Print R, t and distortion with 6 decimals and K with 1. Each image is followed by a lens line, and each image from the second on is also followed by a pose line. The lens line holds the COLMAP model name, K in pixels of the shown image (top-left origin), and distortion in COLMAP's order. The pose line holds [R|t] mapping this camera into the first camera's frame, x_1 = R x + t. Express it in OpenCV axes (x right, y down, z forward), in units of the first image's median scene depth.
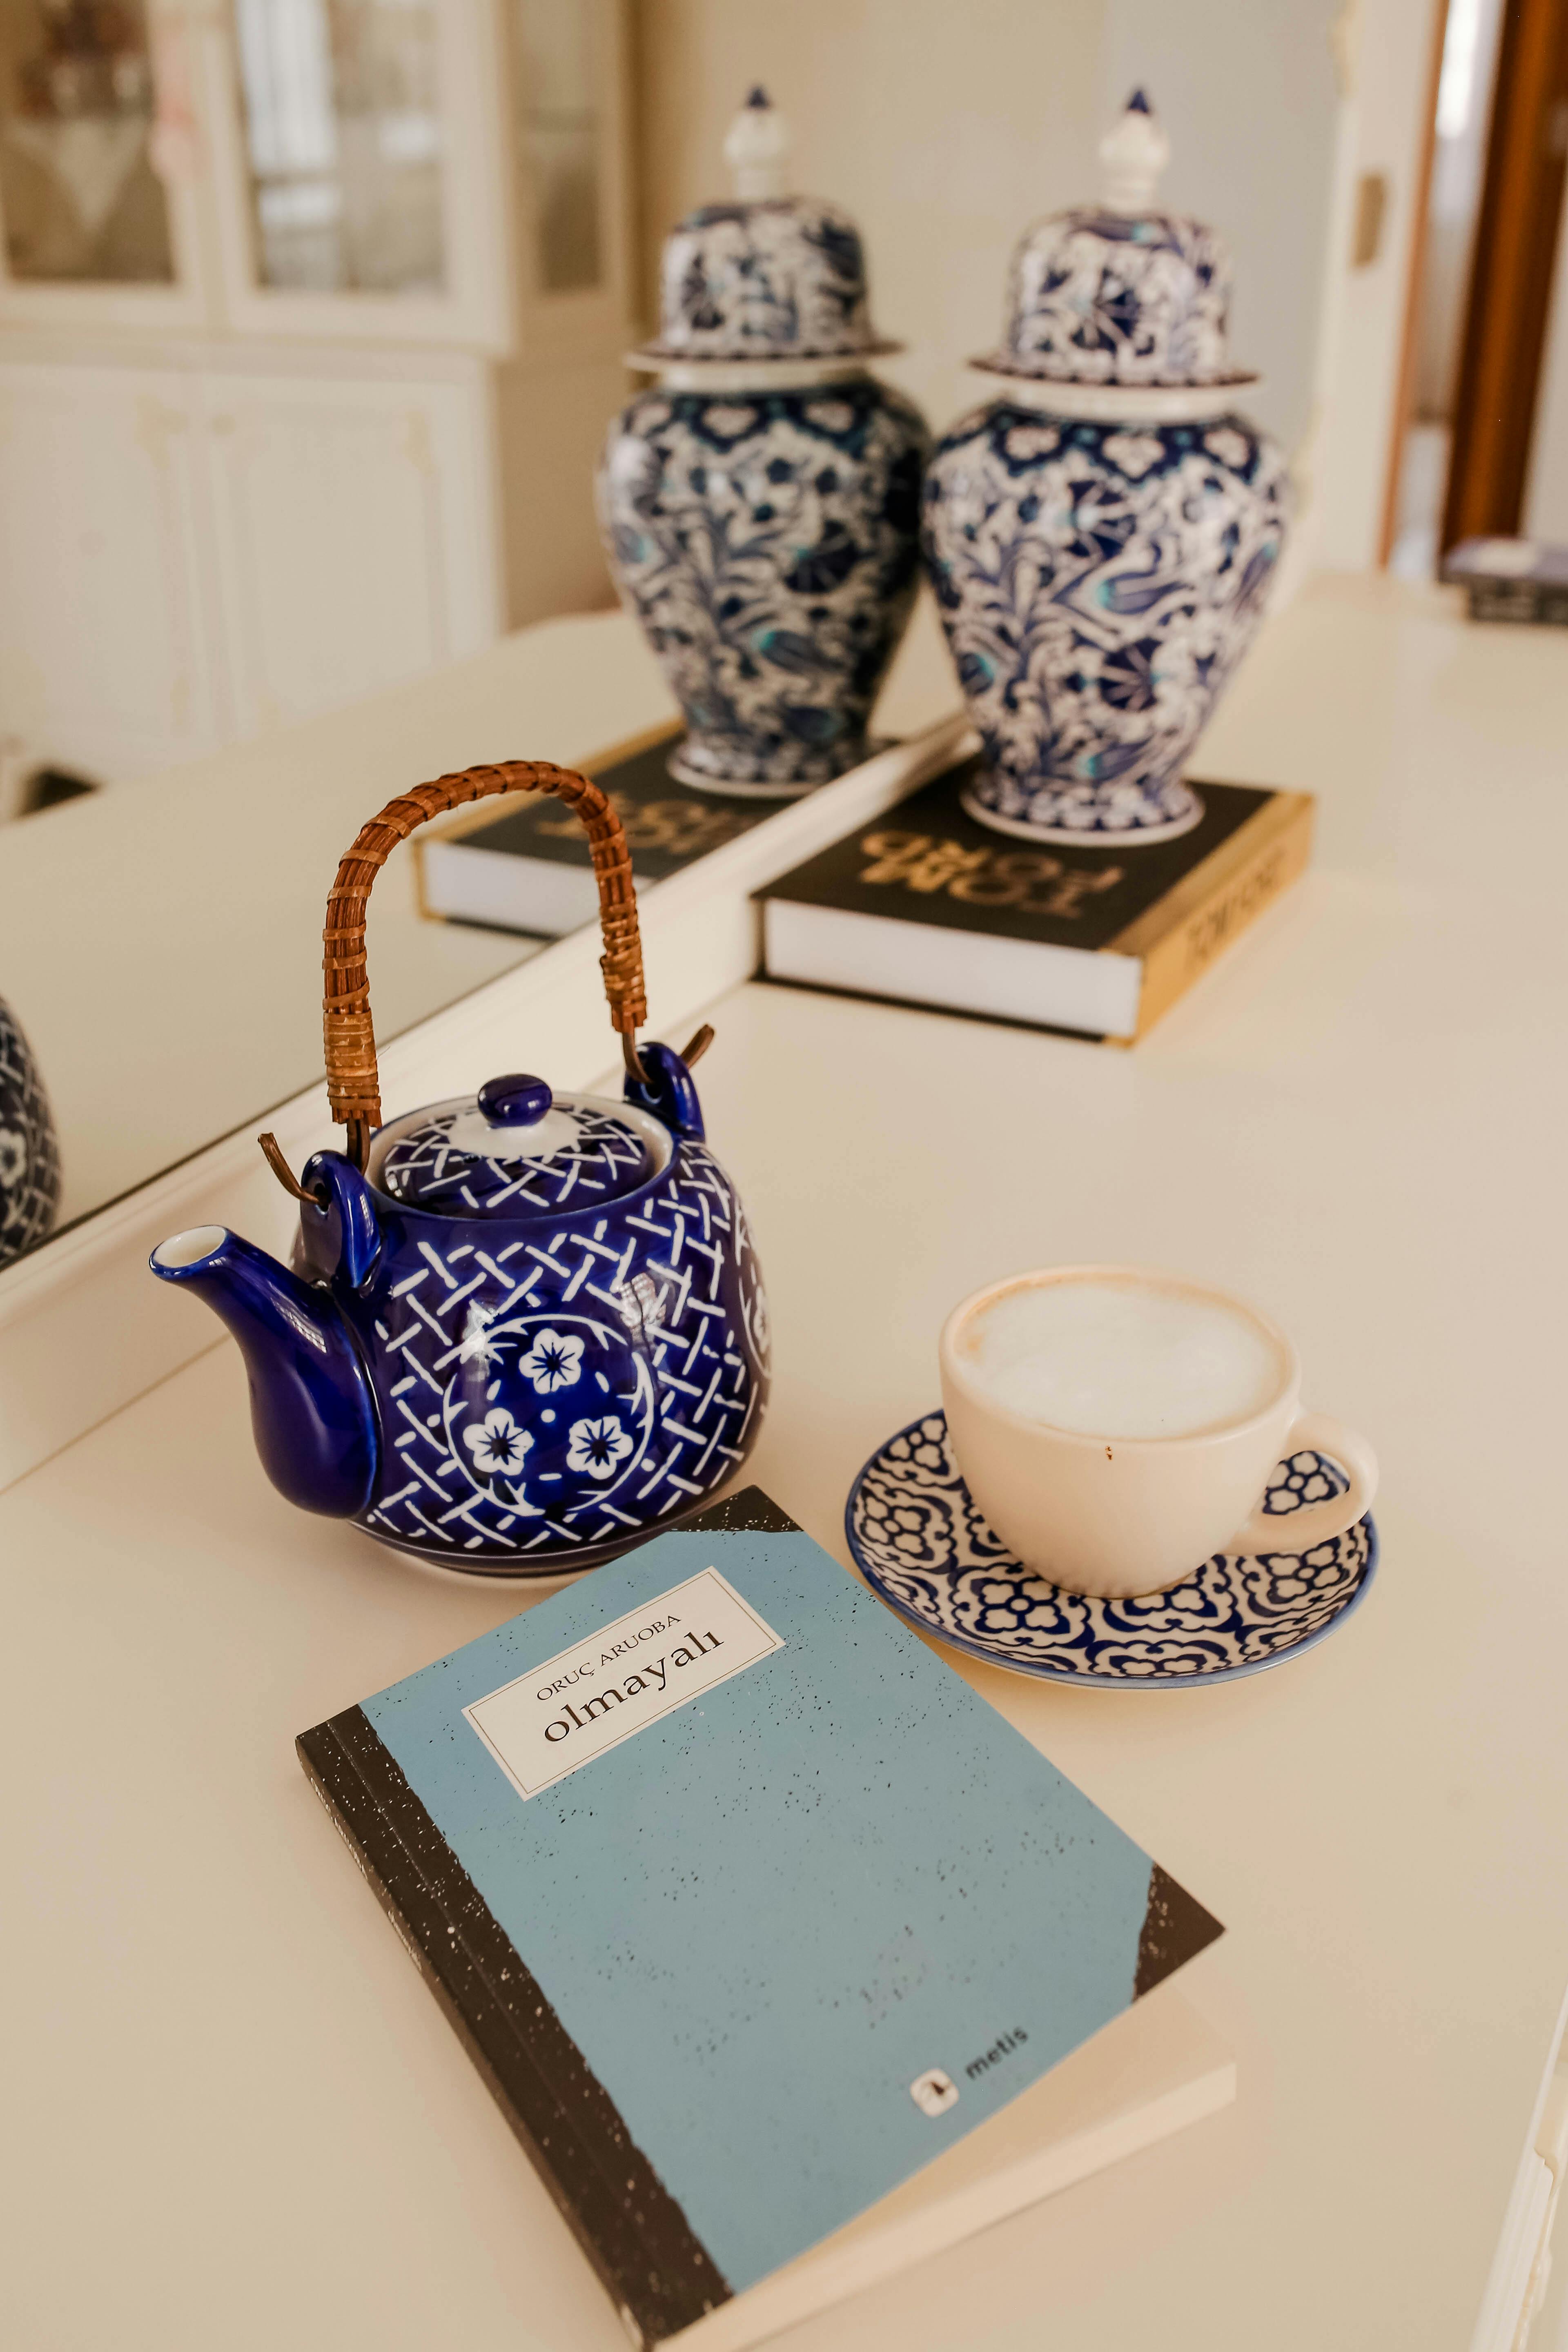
lens RADIAL K [[2302.8, 0, 784.0], [0, 2302.8, 1176.0], [0, 0, 1]] dist [-0.073473, 0.103058]
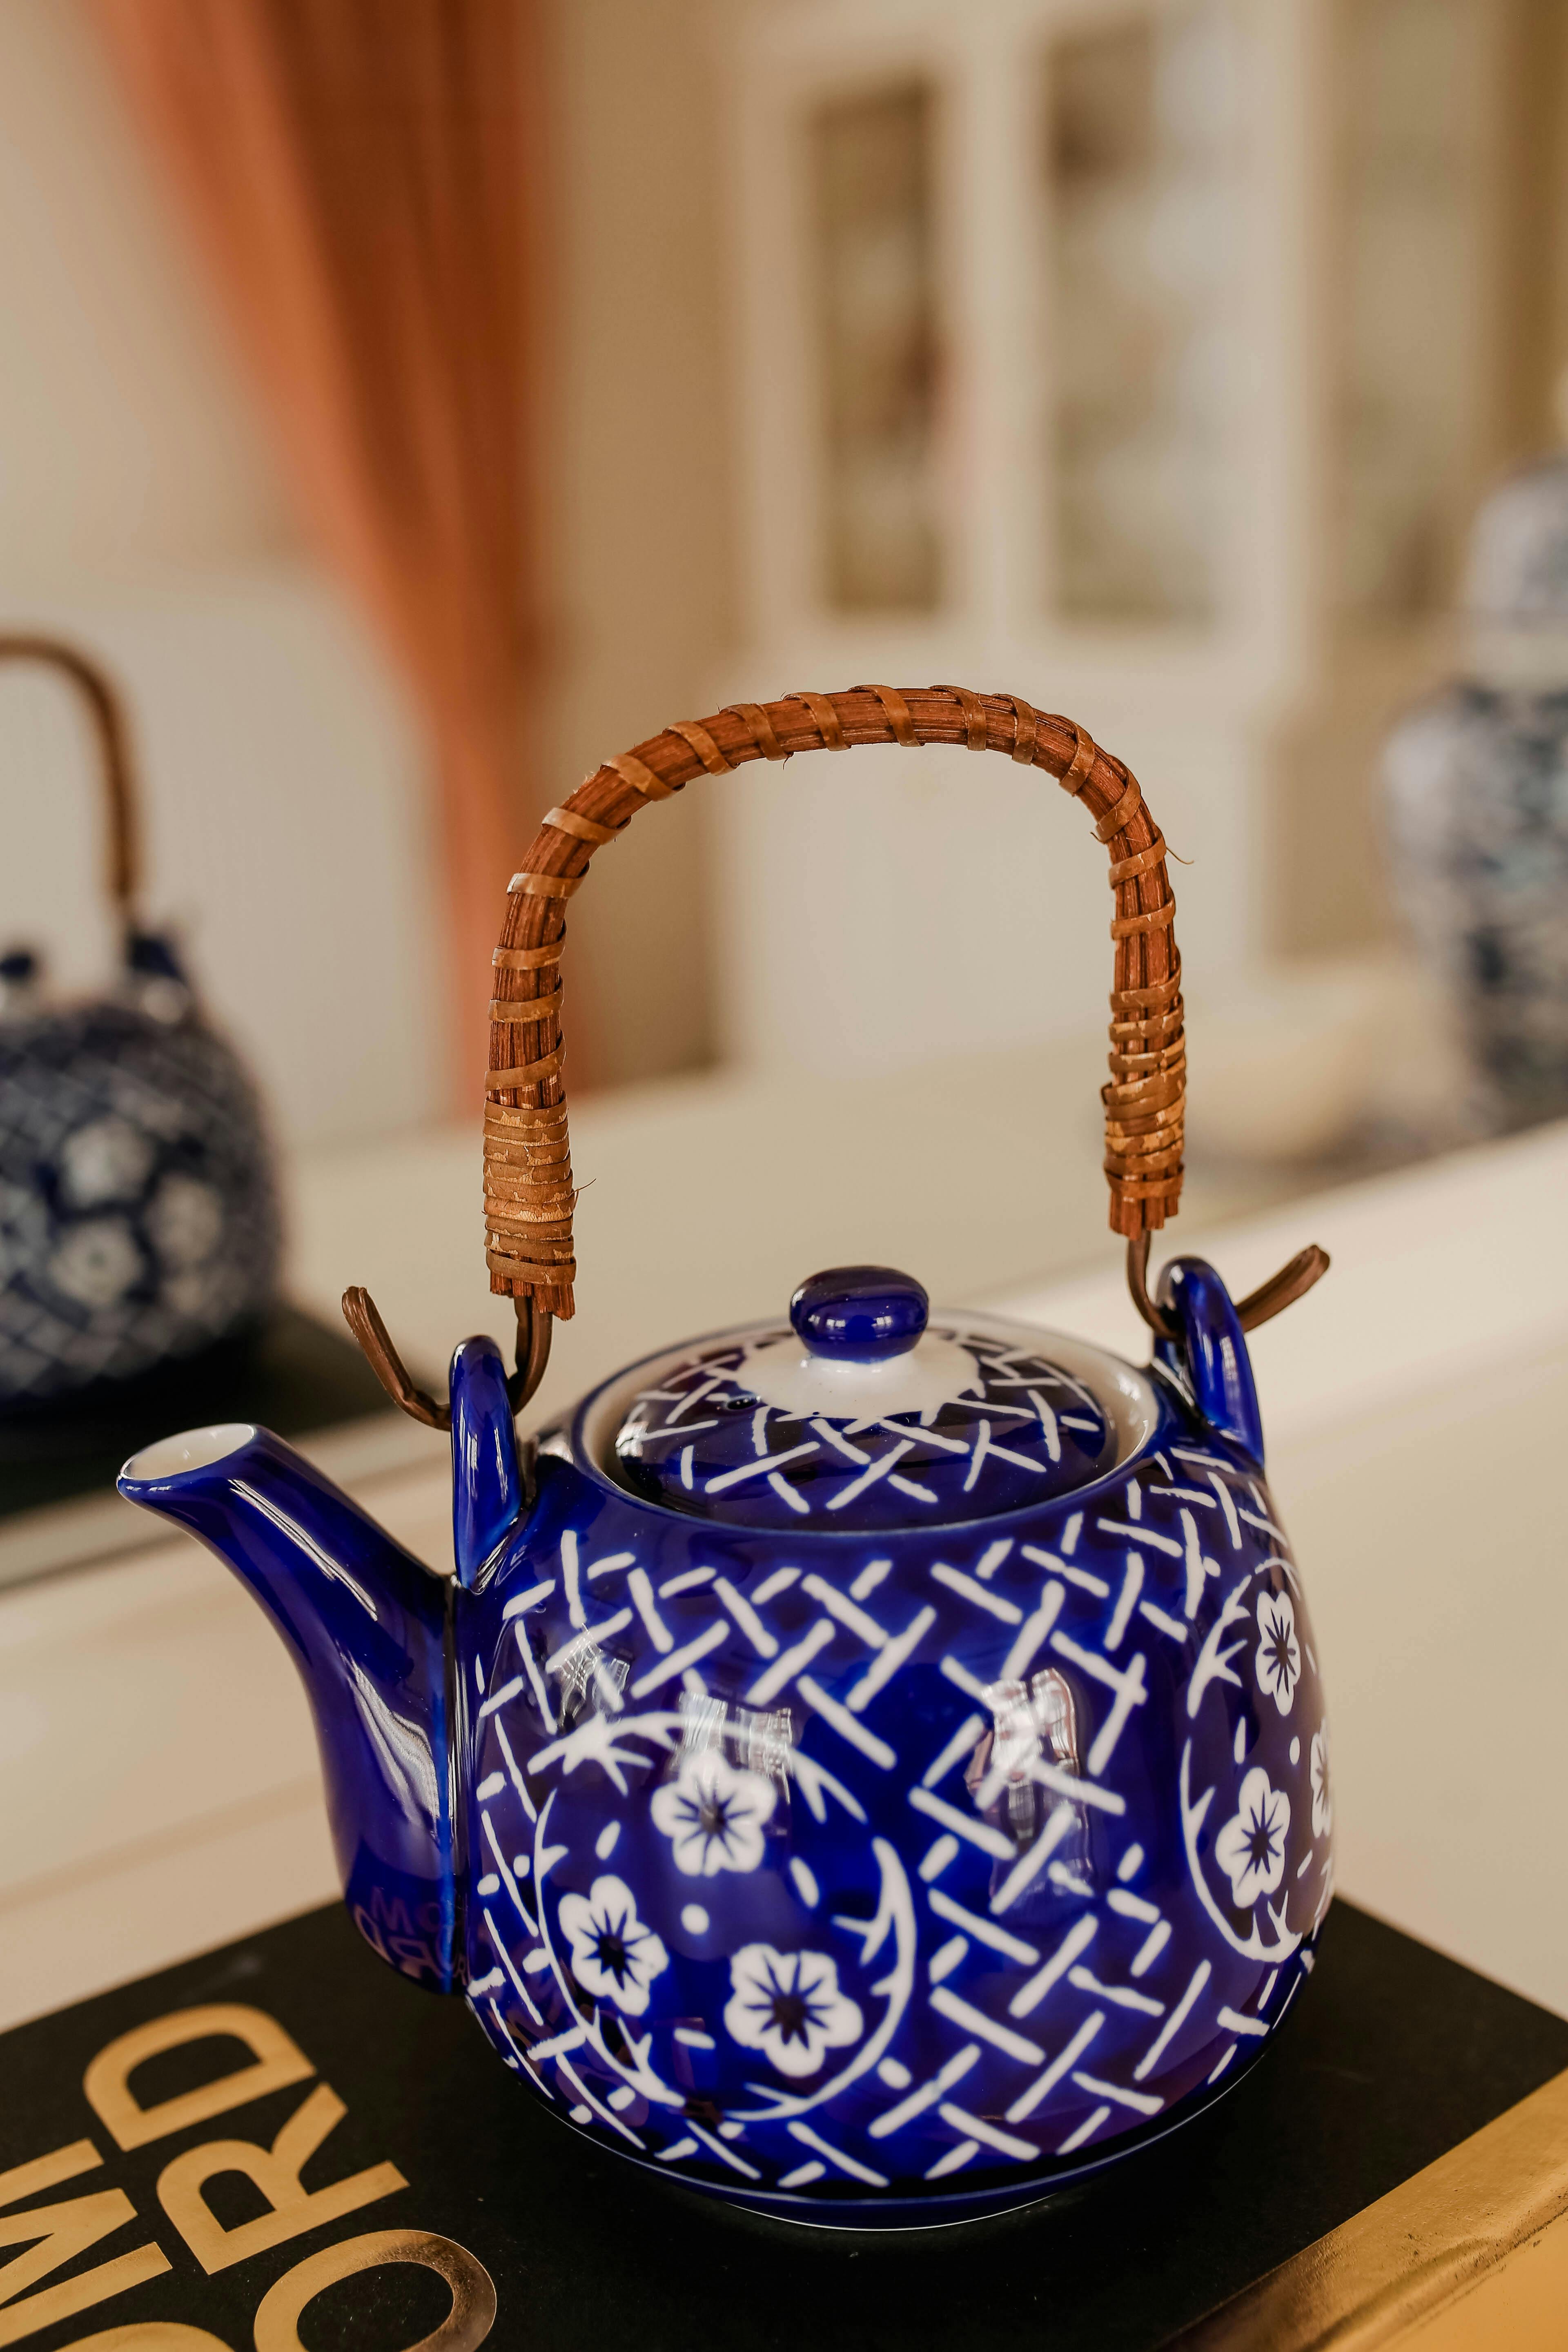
lens RADIAL K [[2350.6, 0, 784.0], [0, 2350.6, 1176.0], [0, 0, 1]] dist [-0.087814, 0.119533]
pose [[0.834845, 0.118813, -0.537511, 0.163302], [-0.189366, 0.978823, -0.077756, -0.018500], [0.516890, 0.166700, 0.839664, 0.533458]]
